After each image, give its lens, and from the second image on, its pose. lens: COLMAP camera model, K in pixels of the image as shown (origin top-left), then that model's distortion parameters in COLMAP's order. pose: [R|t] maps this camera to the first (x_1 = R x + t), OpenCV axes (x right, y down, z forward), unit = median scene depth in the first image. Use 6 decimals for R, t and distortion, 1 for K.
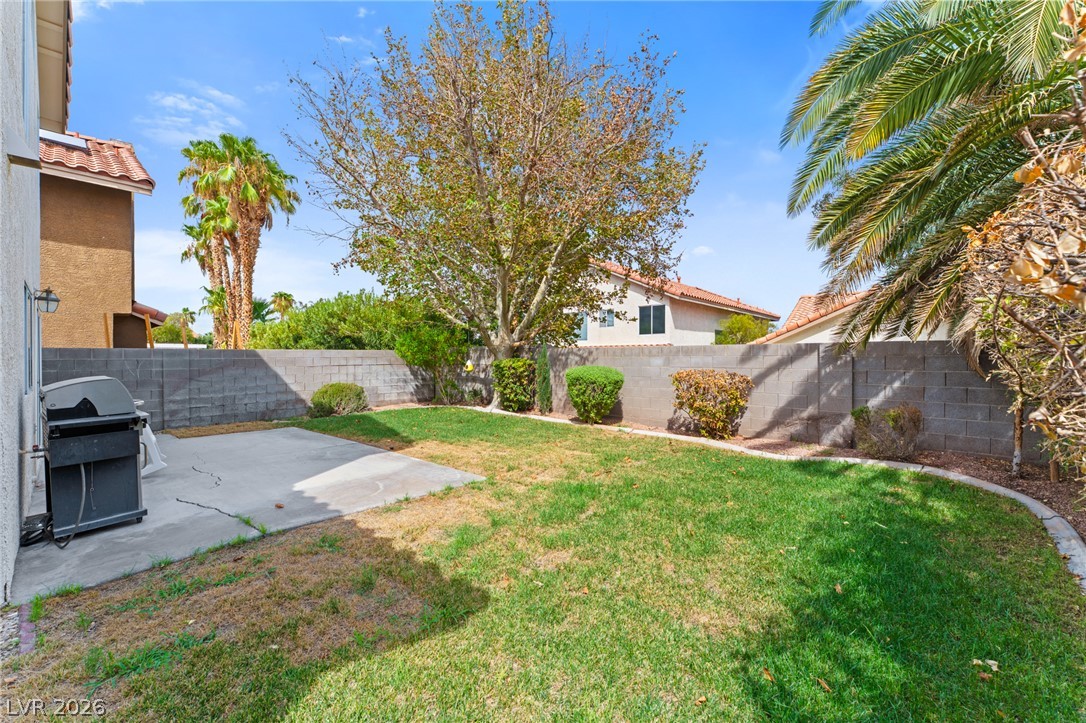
lens RADIAL K [[433.8, 0, 542.3], [0, 433.8, 360.1], [0, 0, 1]] dist [0.001863, -0.000549]
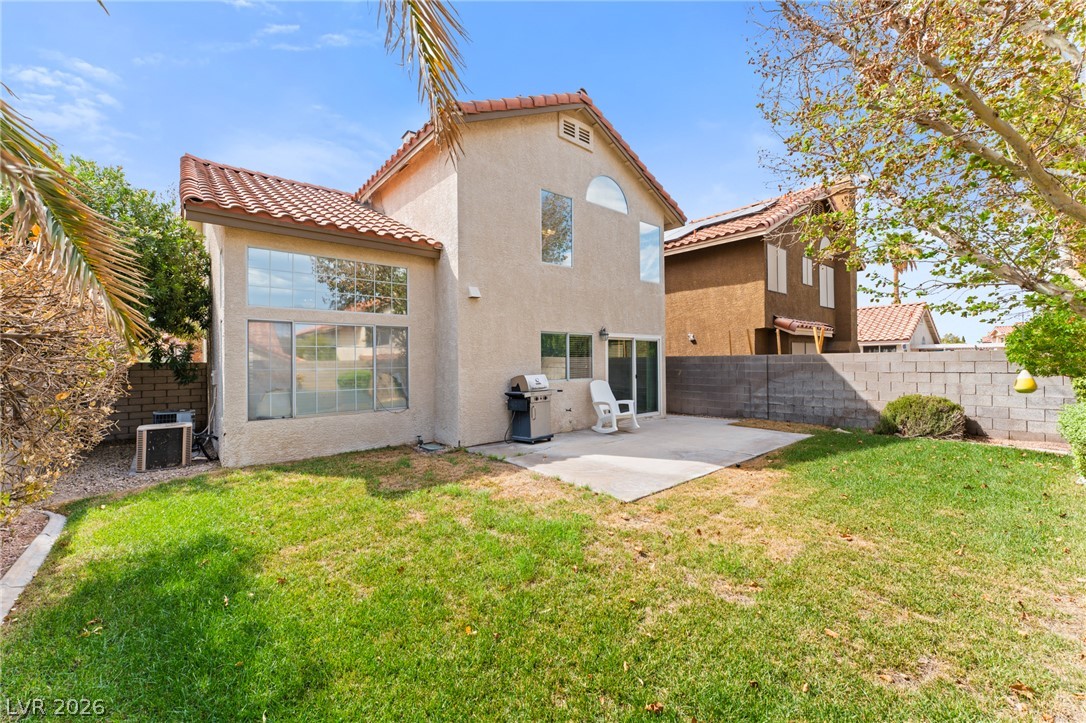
lens RADIAL K [[433.8, 0, 543.6], [0, 433.8, 359.1], [0, 0, 1]] dist [0.001863, -0.000549]
pose [[-0.146634, 0.000396, -0.989191, 0.437925], [0.003014, 0.999995, -0.000046, -0.014706], [0.989186, -0.002988, -0.146635, 0.524717]]
